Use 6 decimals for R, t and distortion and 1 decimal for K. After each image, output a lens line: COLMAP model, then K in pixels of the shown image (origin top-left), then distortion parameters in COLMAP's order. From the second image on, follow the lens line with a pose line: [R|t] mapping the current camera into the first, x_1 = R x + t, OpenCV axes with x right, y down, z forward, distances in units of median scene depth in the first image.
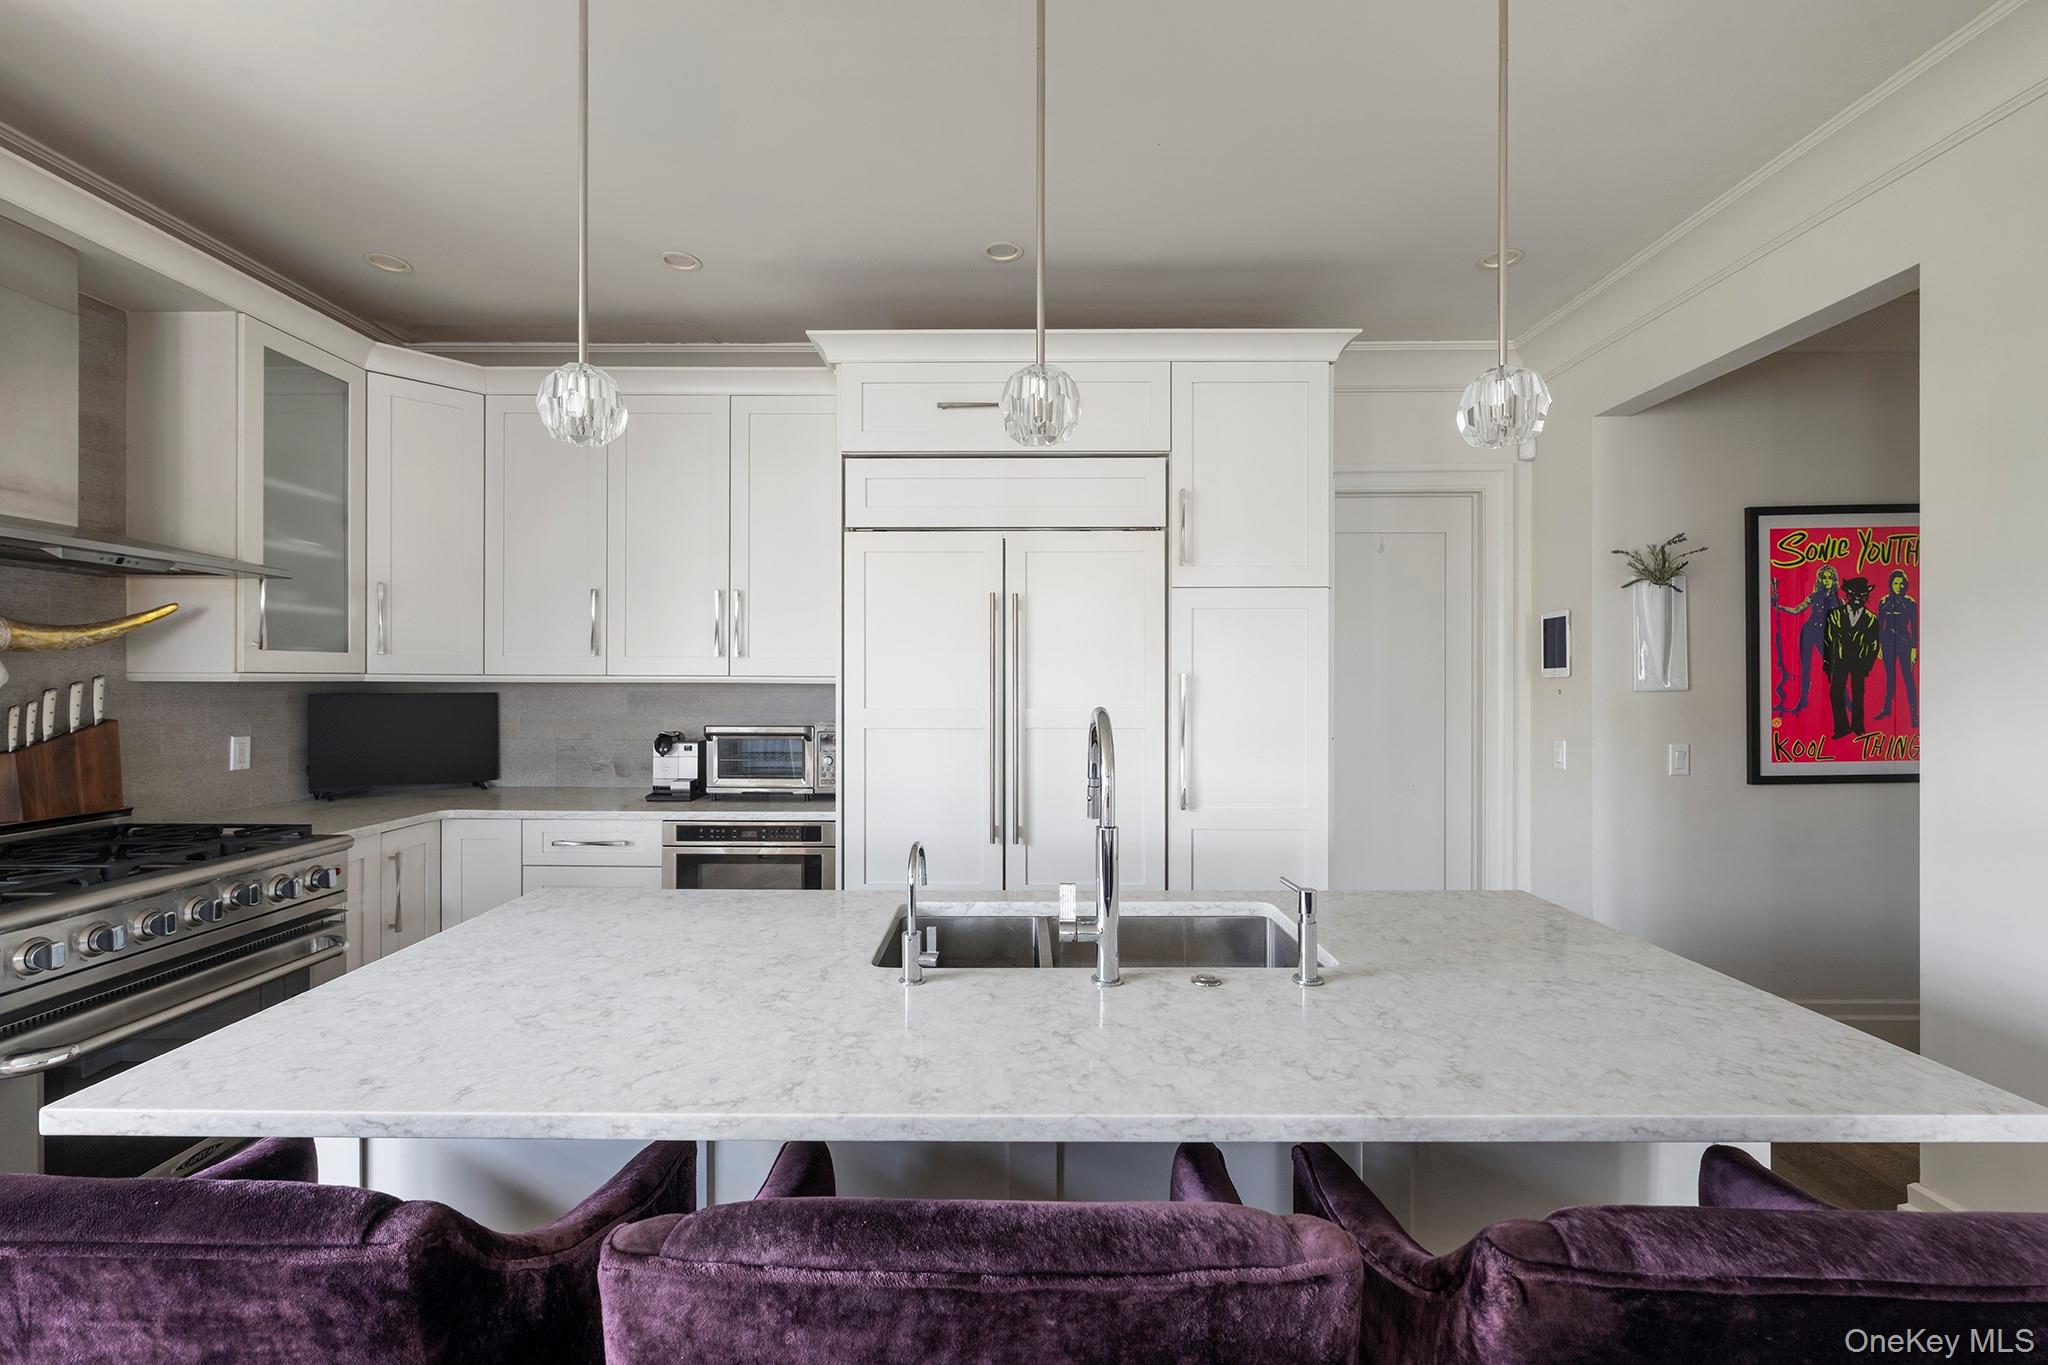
lens RADIAL K [[869.3, 0, 1010.4], [0, 869.3, 680.3], [0, 0, 1]] dist [0.000108, -0.000182]
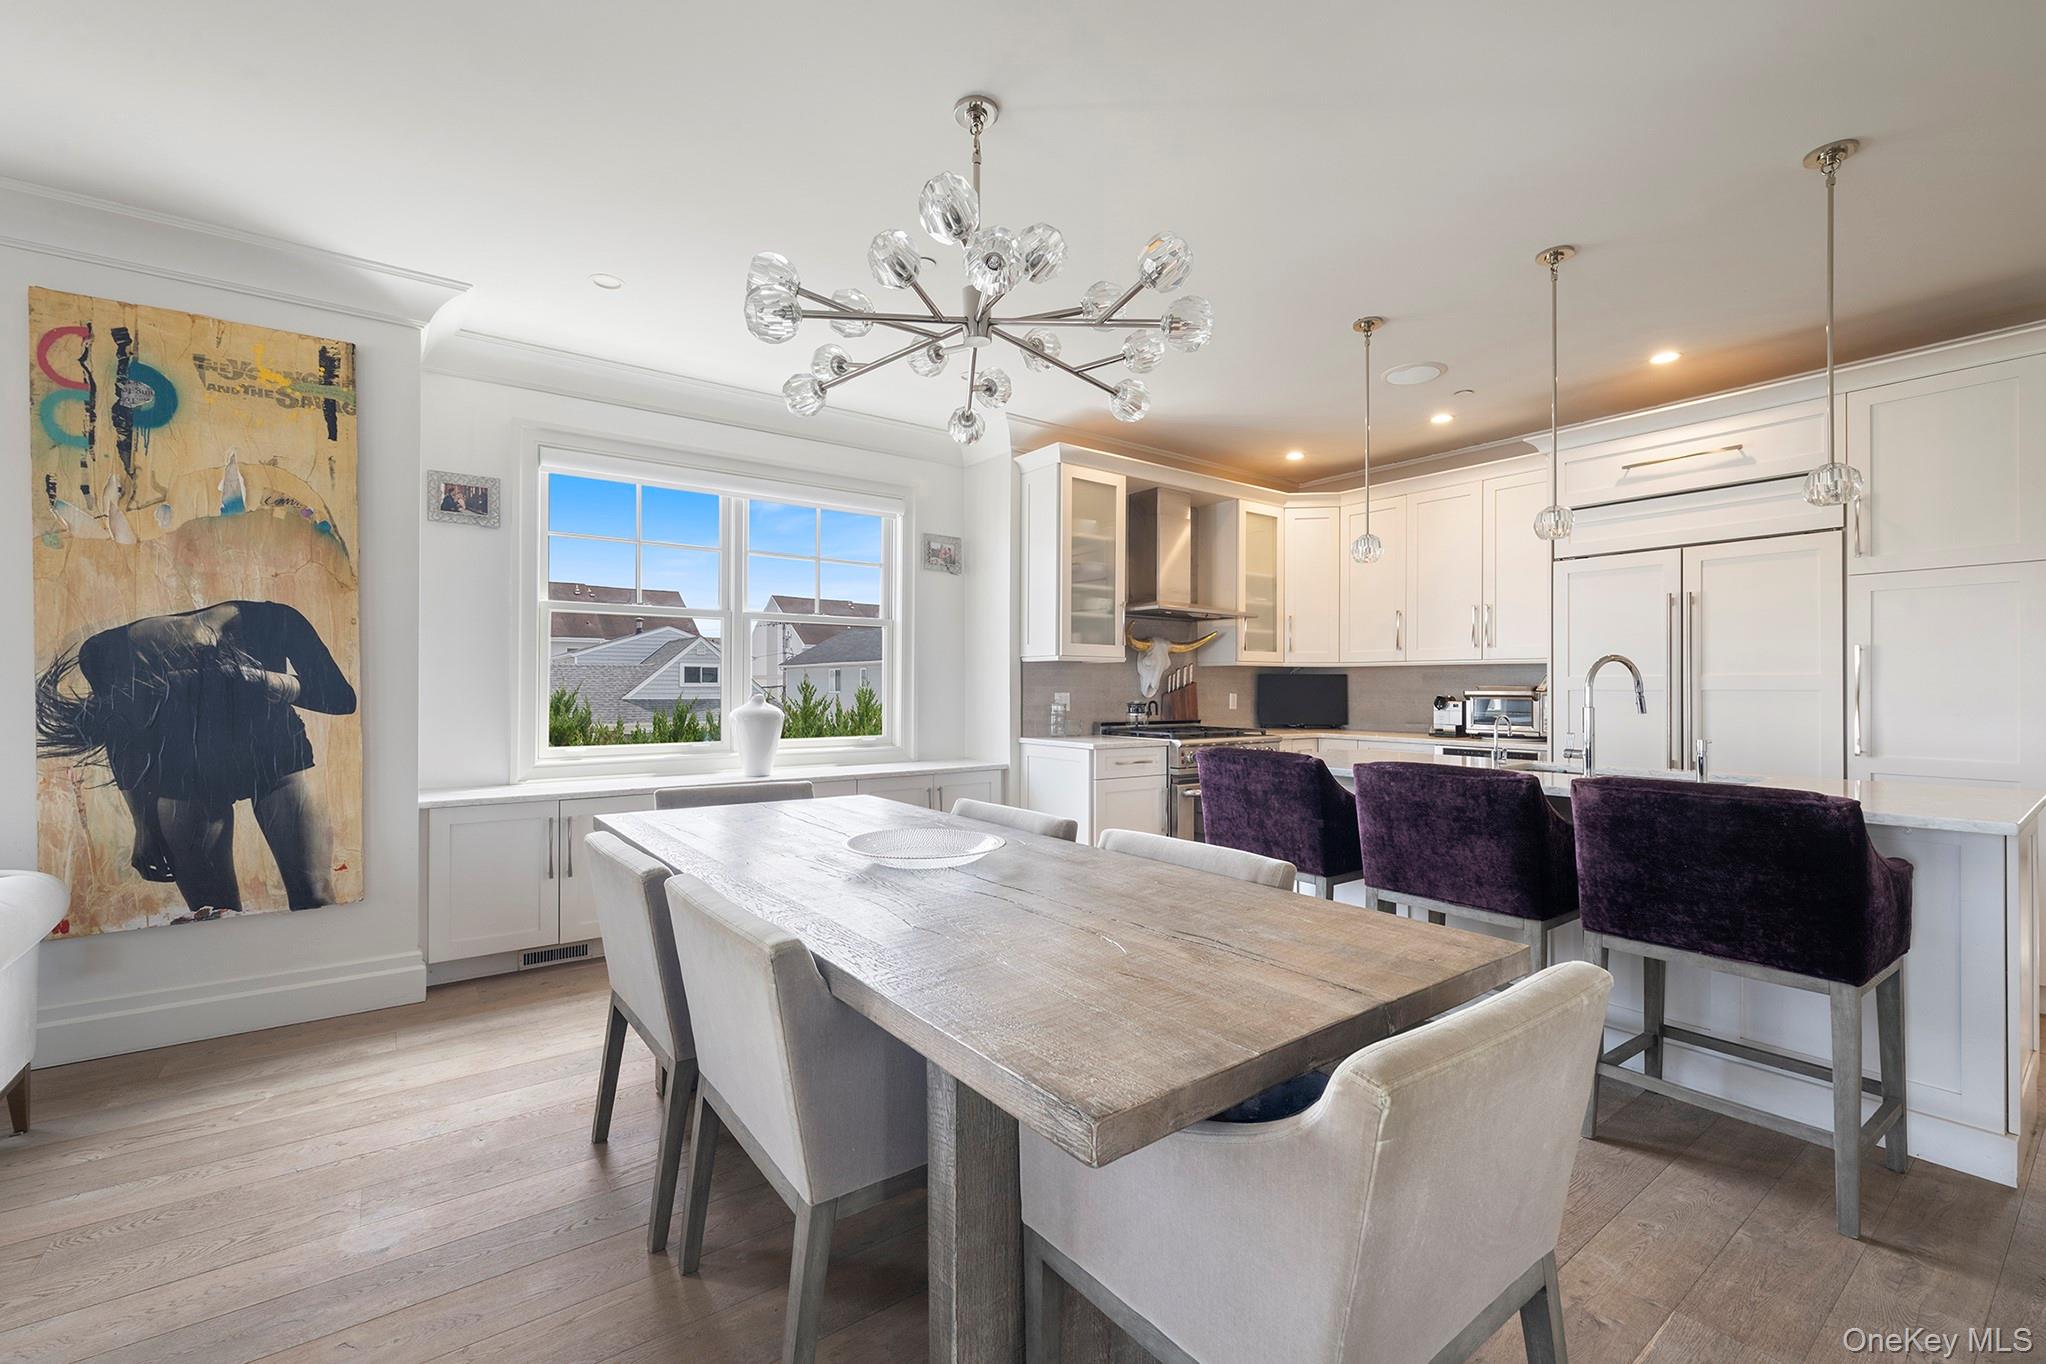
lens RADIAL K [[847.3, 0, 1009.3], [0, 847.3, 686.8], [0, 0, 1]] dist [0.000133, -0.000047]
pose [[0.601905, -0.001692, -0.798566, 0.433339], [-0.000779, 0.999996, -0.002706, 0.055058], [0.798567, 0.002251, 0.601901, -0.678393]]
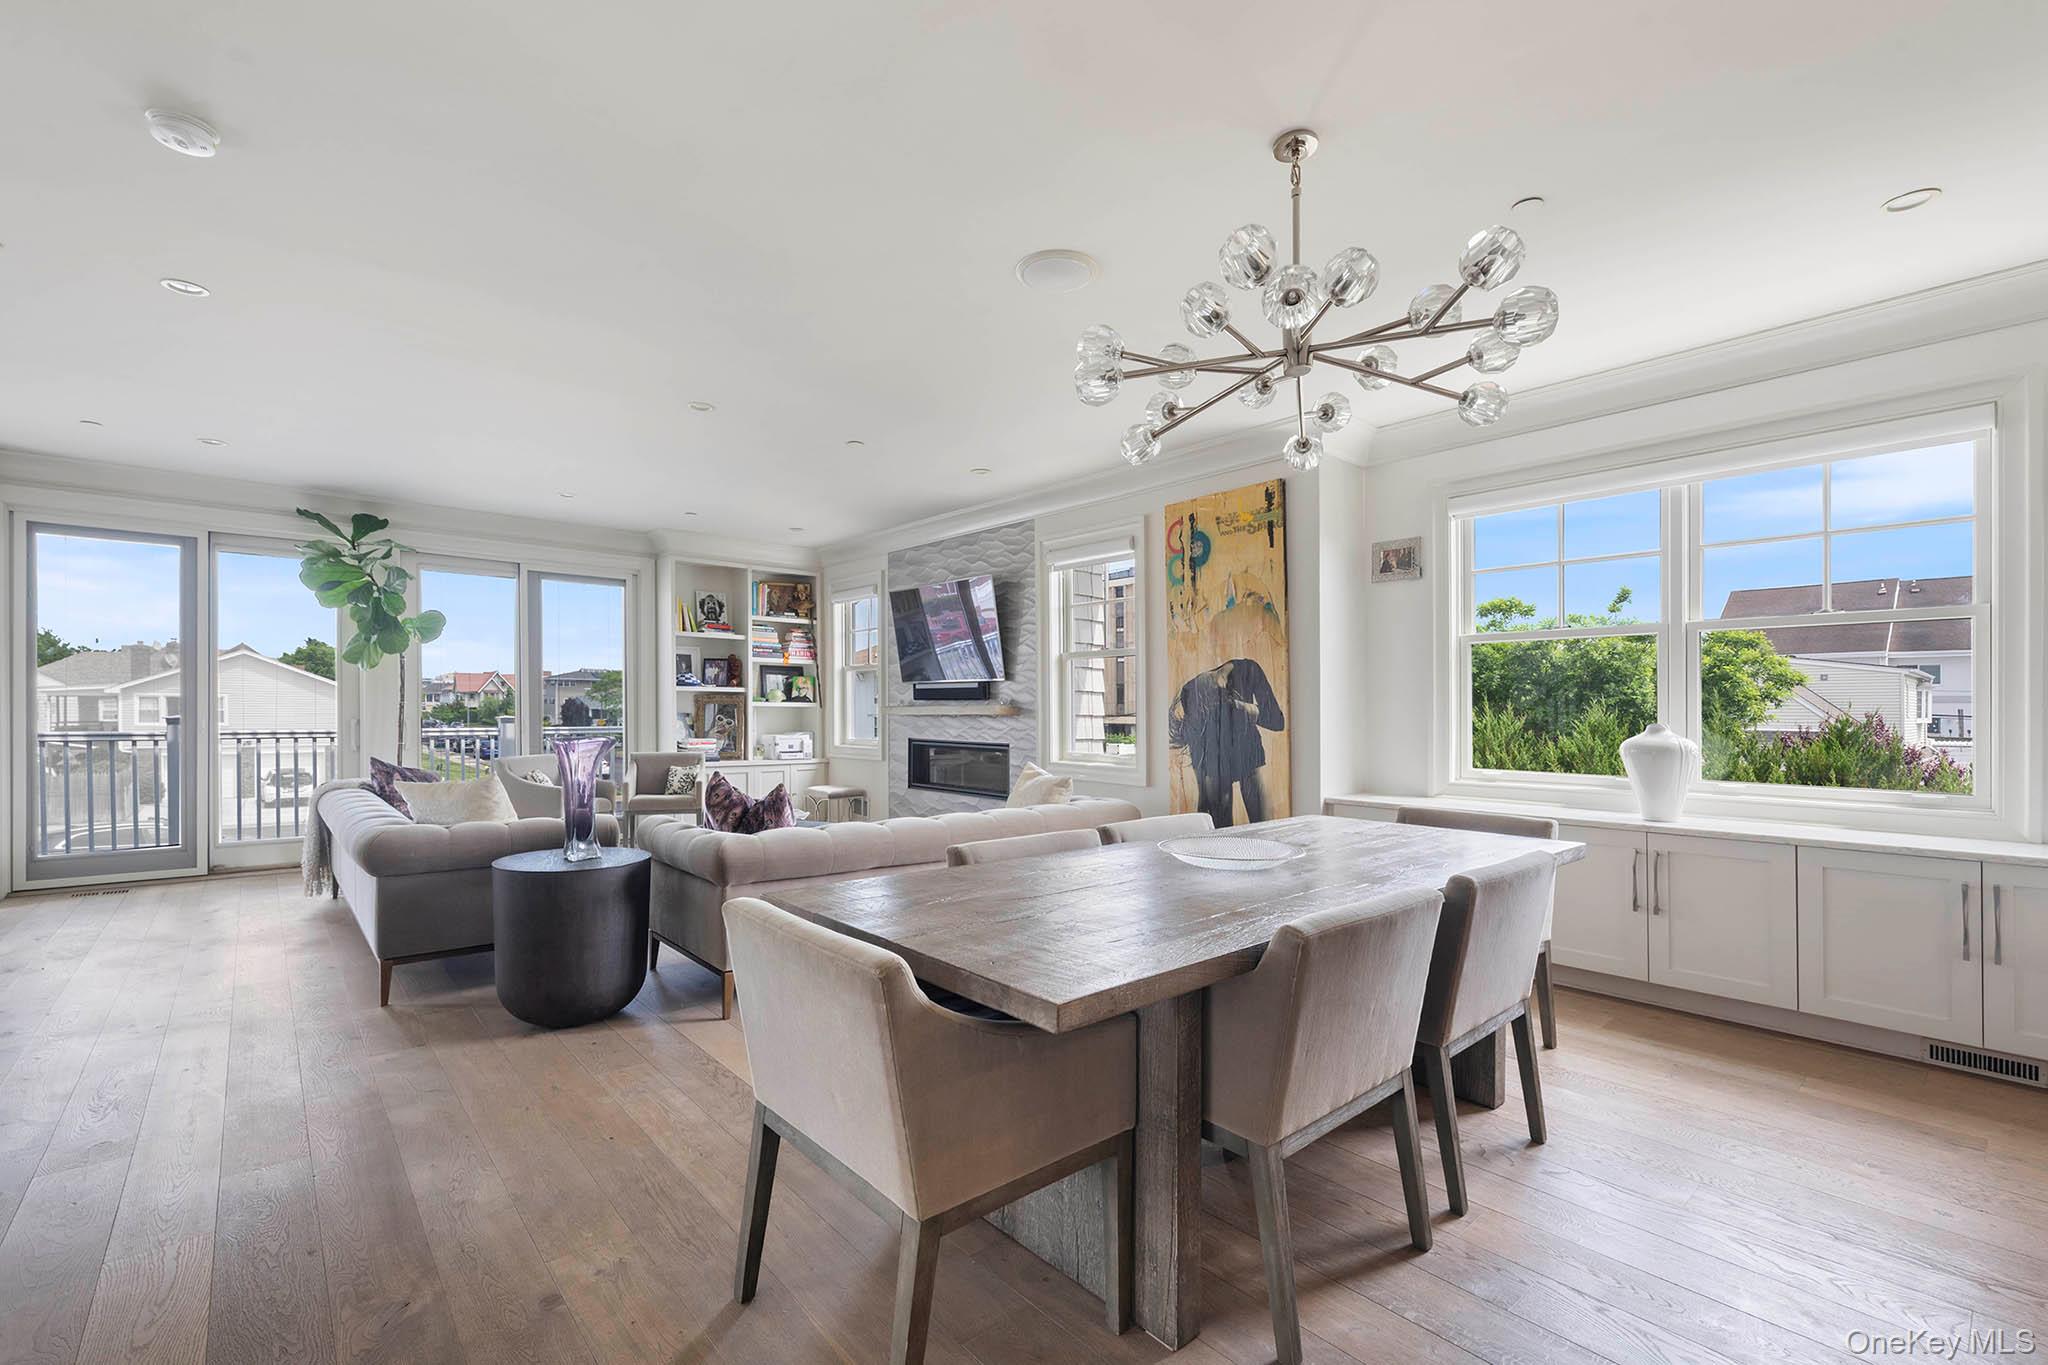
lens RADIAL K [[884.7, 0, 1016.3], [0, 884.7, 717.6], [0, 0, 1]] dist [0.000584, -0.000154]
pose [[-0.745371, -0.000604, -0.666650, 0.535934], [-0.006643, 0.999957, 0.006521, 0.054819], [0.666617, 0.009290, -0.745343, 0.190424]]
